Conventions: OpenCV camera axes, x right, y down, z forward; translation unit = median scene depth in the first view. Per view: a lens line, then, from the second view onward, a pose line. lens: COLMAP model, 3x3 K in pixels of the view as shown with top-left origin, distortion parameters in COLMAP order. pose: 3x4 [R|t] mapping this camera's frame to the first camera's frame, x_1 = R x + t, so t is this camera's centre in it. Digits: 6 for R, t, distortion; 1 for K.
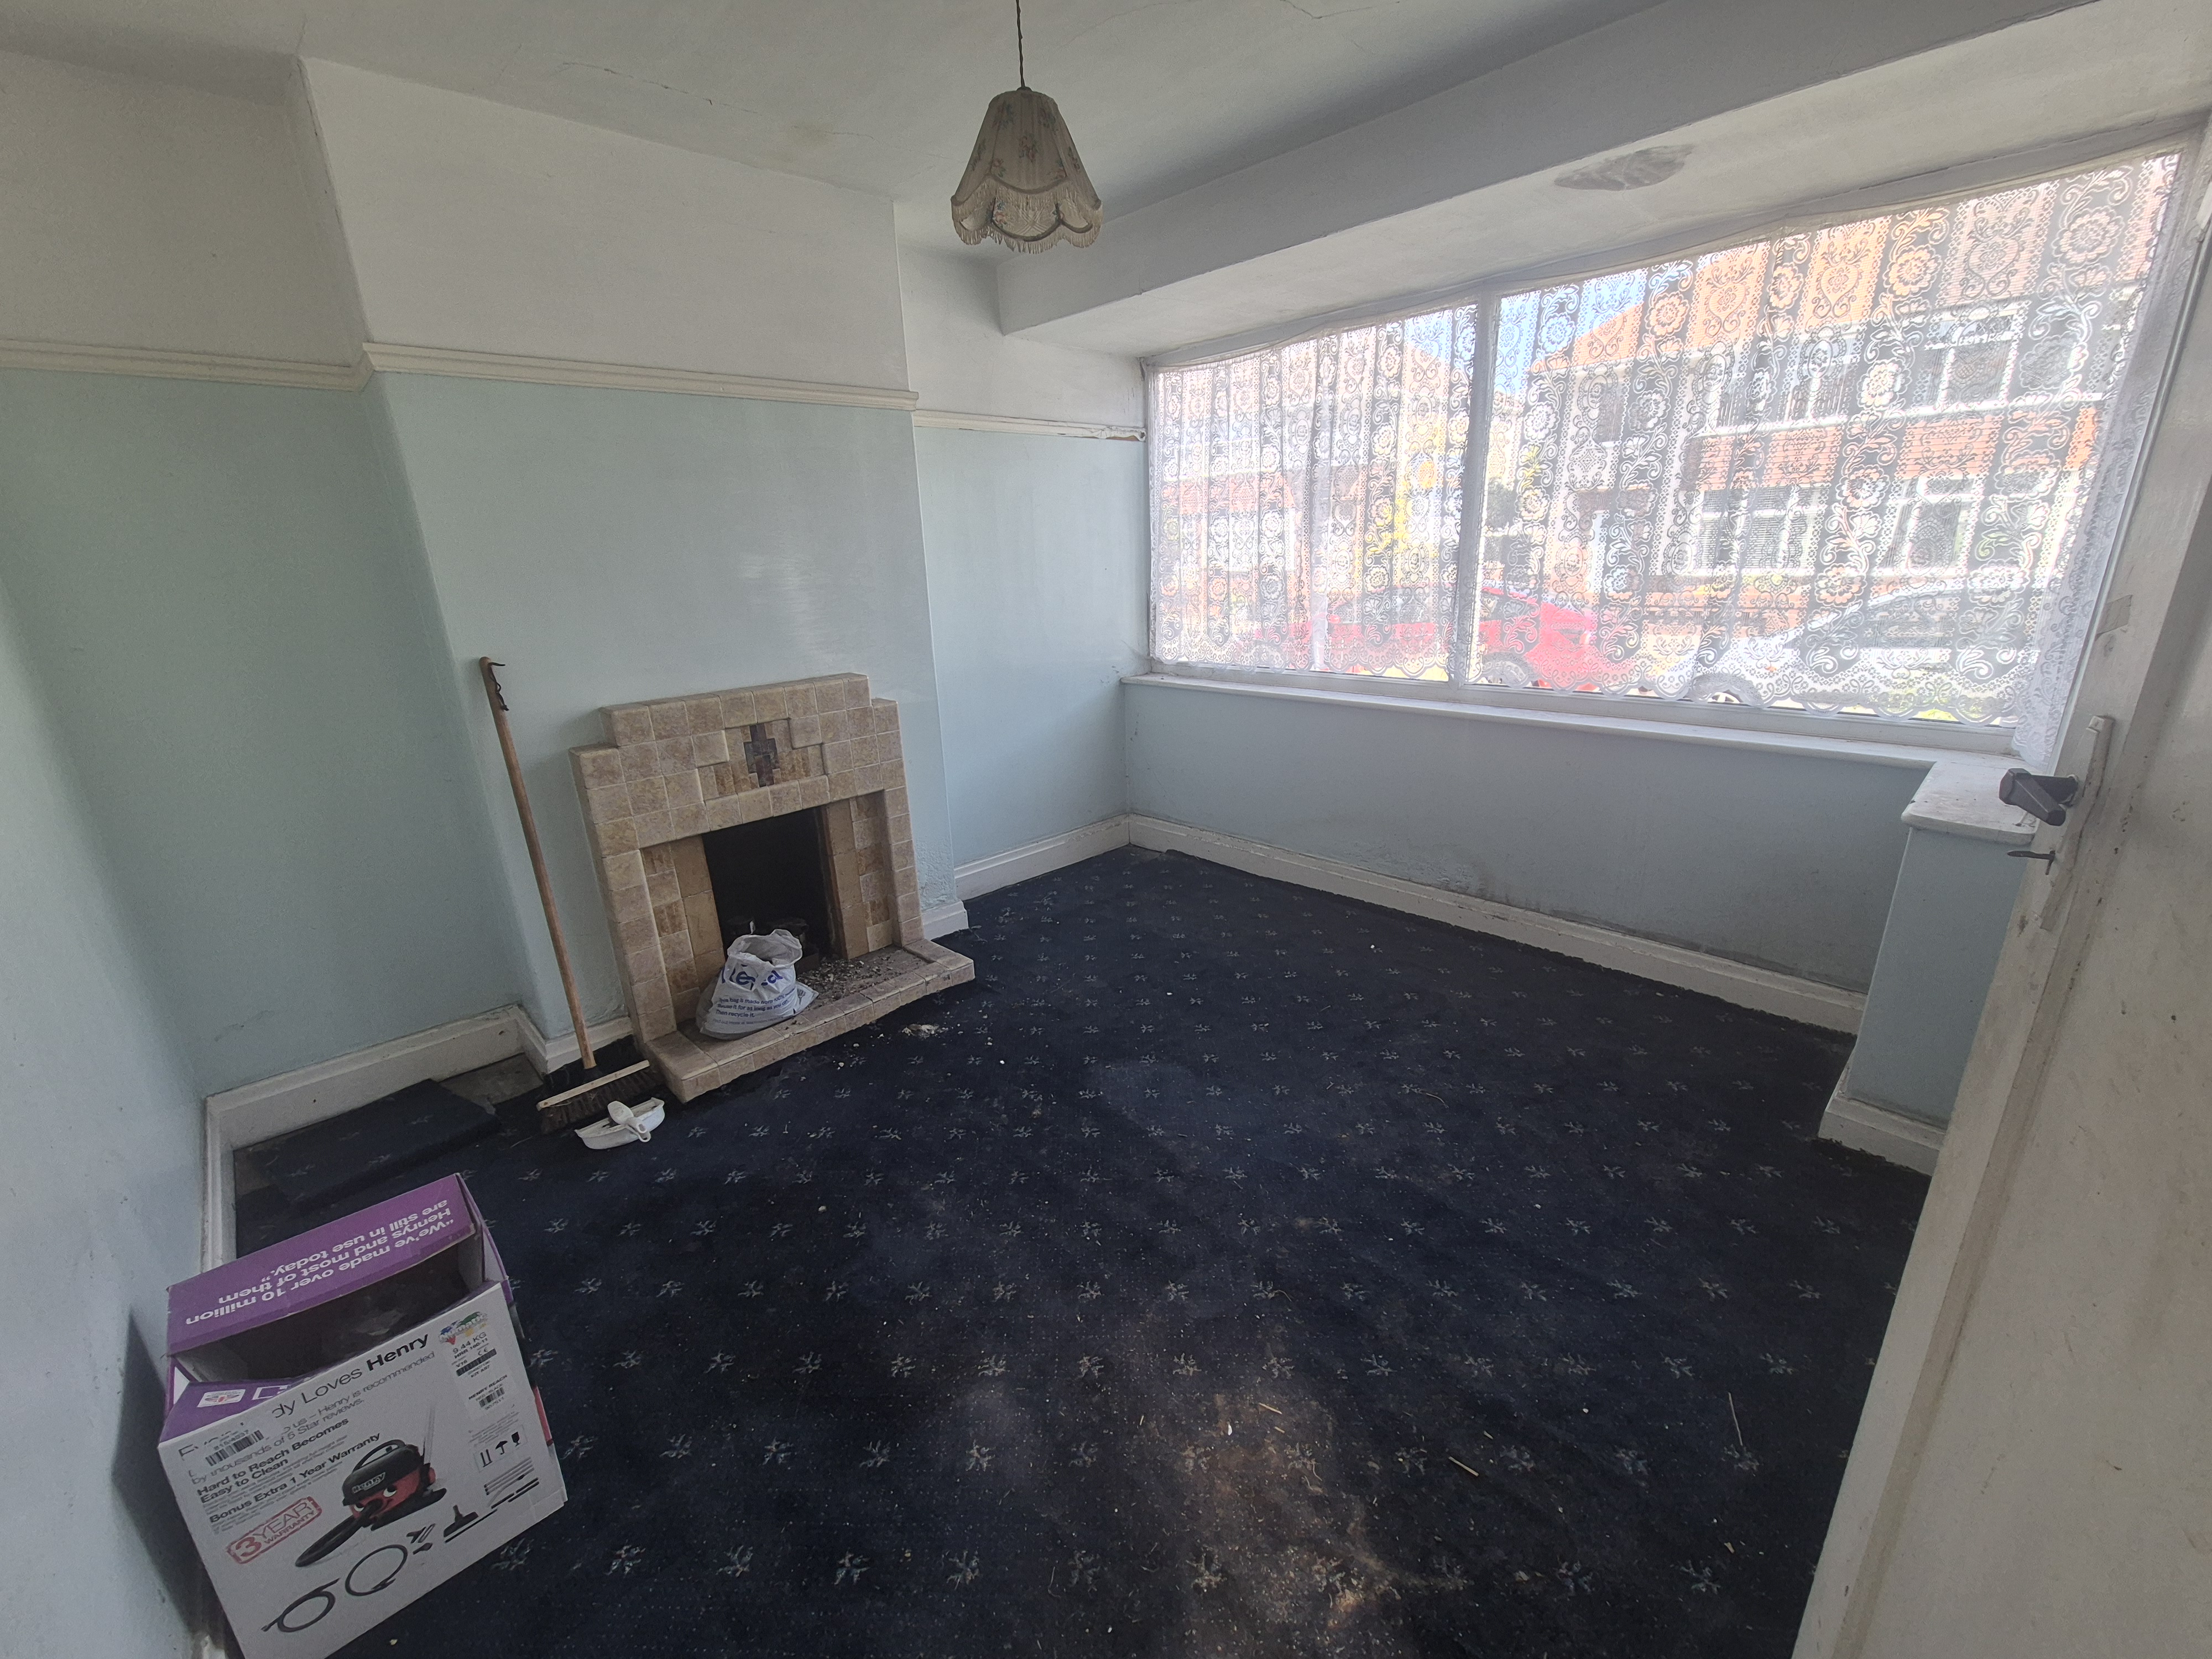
lens RADIAL K [[905.6, 0, 1106.0], [0, 905.6, 829.5], [0, 0, 1]] dist [0.021572, 0.000154]
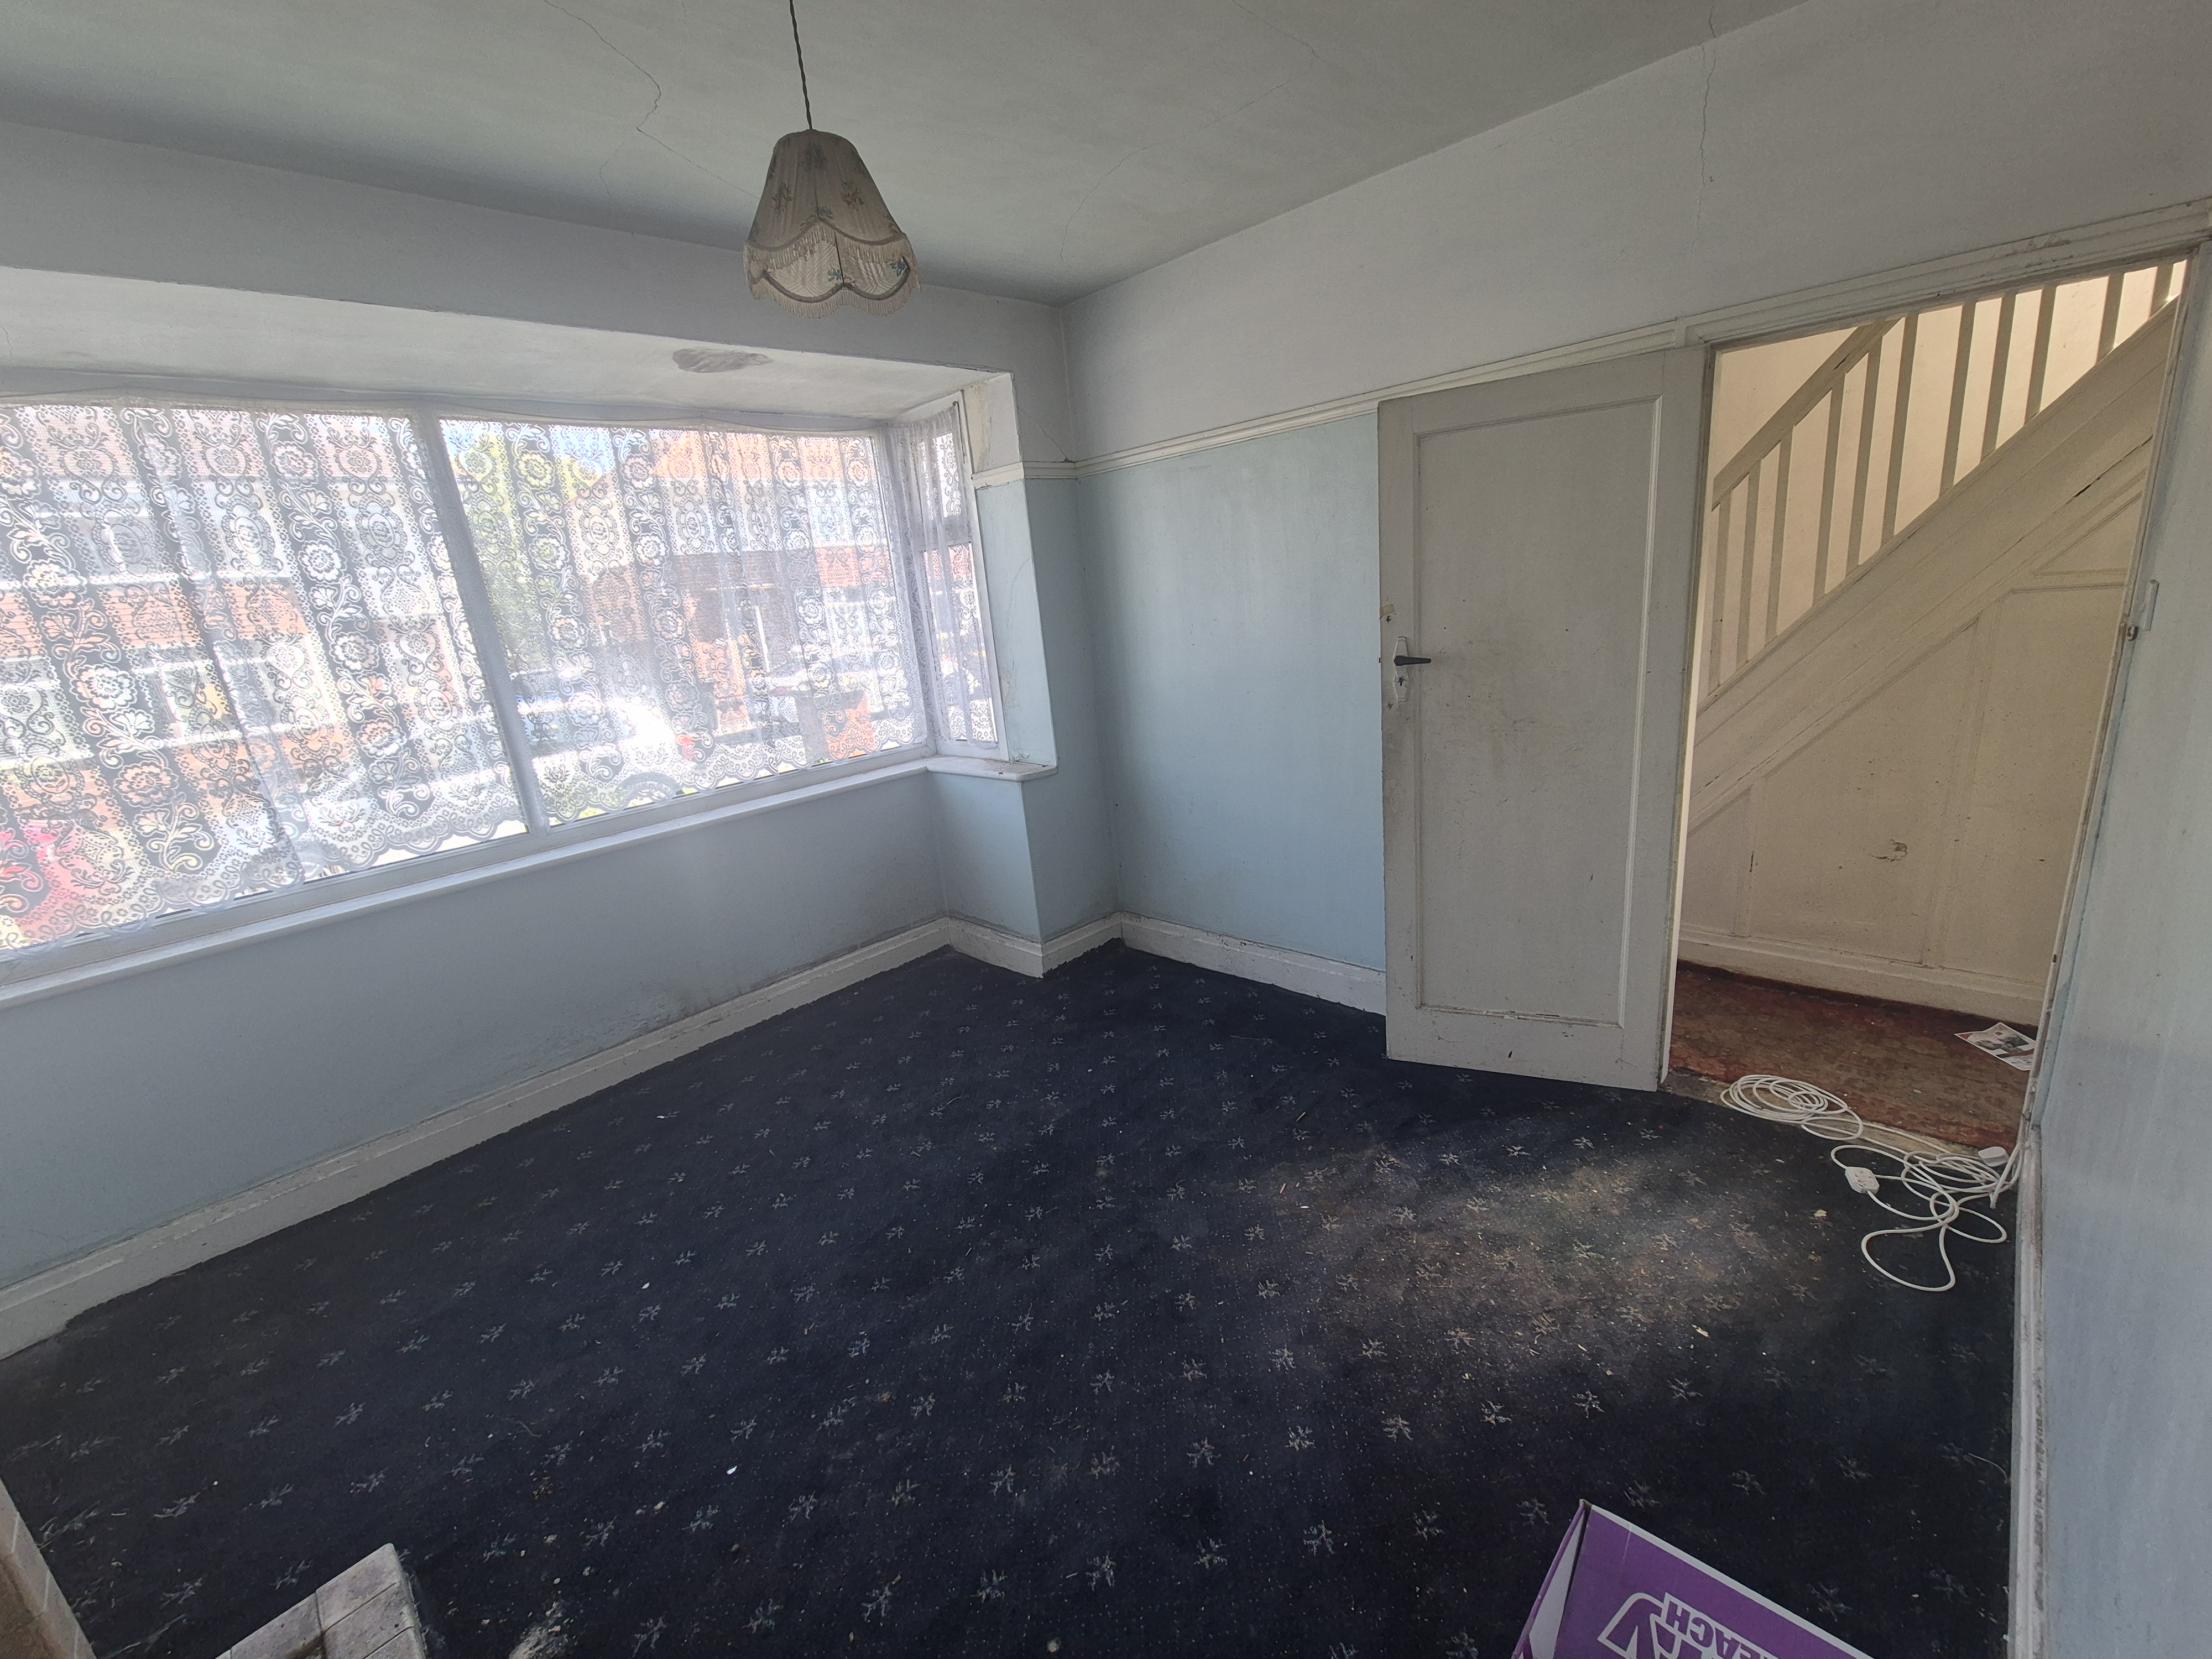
lens RADIAL K [[904.6, 0, 1107.0], [0, 904.6, 851.3], [0, 0, 1]] dist [-0.011207, 0.000010]
pose [[-0.033294, -0.240336, 0.970119, -0.598431], [0.397554, 0.887376, 0.233482, -0.155110], [-0.916975, 0.393448, 0.066002, 0.540132]]
